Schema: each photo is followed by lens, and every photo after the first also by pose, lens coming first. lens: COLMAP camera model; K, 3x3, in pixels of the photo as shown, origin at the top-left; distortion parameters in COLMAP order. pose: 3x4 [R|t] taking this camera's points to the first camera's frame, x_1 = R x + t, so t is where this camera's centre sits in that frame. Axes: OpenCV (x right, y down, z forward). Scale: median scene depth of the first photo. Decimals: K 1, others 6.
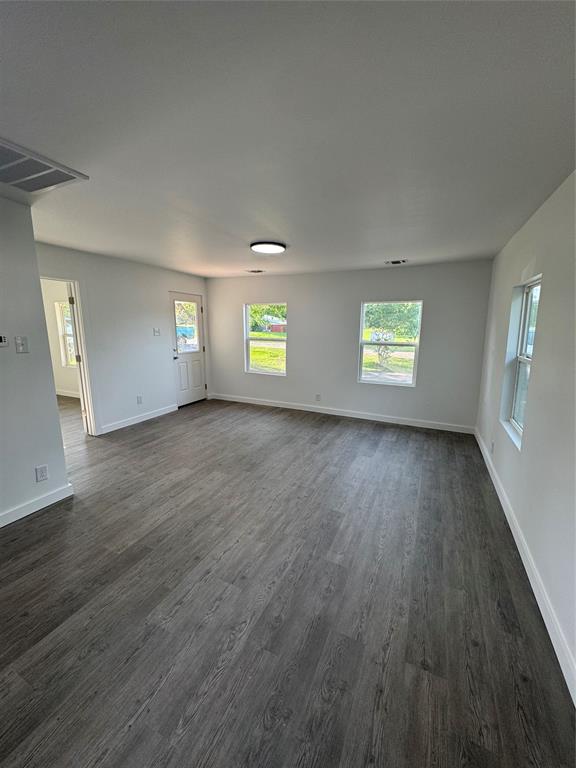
lens RADIAL K [[305.8, 0, 288.0], [0, 305.8, 384.0], [0, 0, 1]] dist [-0.004118, -0.000010]
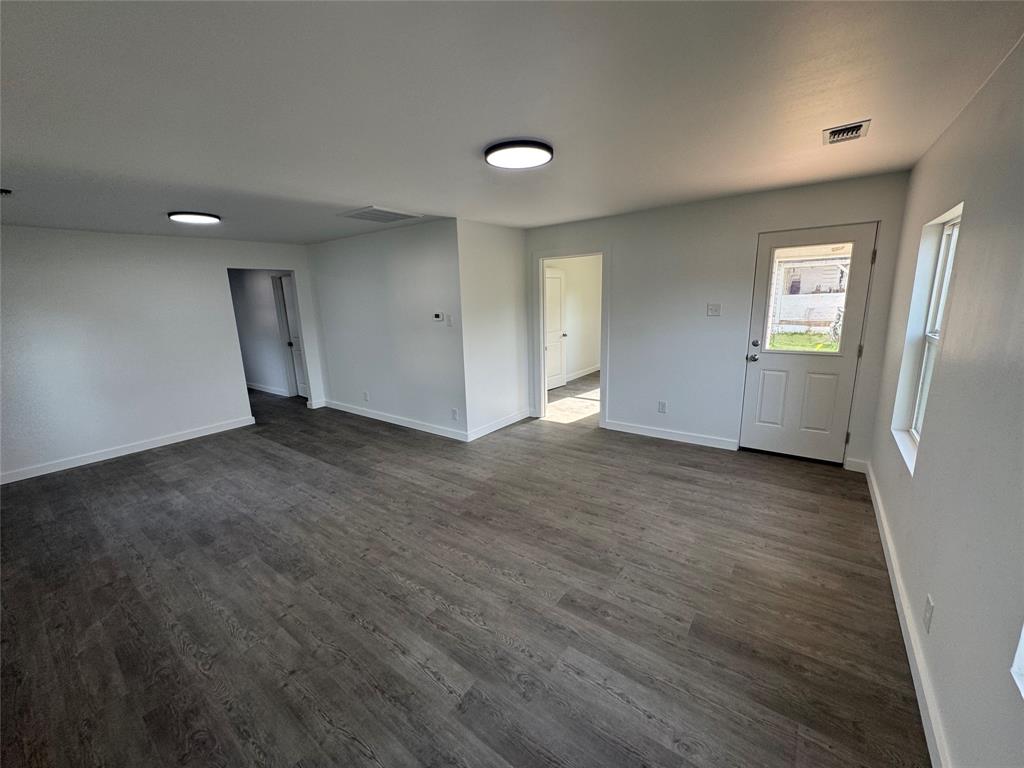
lens RADIAL K [[407.8, 0, 512.0], [0, 407.8, 384.0], [0, 0, 1]] dist [-0.004118, -0.000010]
pose [[-0.204145, 0.192572, -0.959813, 0.697832], [-0.155495, 0.961634, 0.226010, -0.233196], [0.966512, 0.195385, -0.166369, 1.217723]]
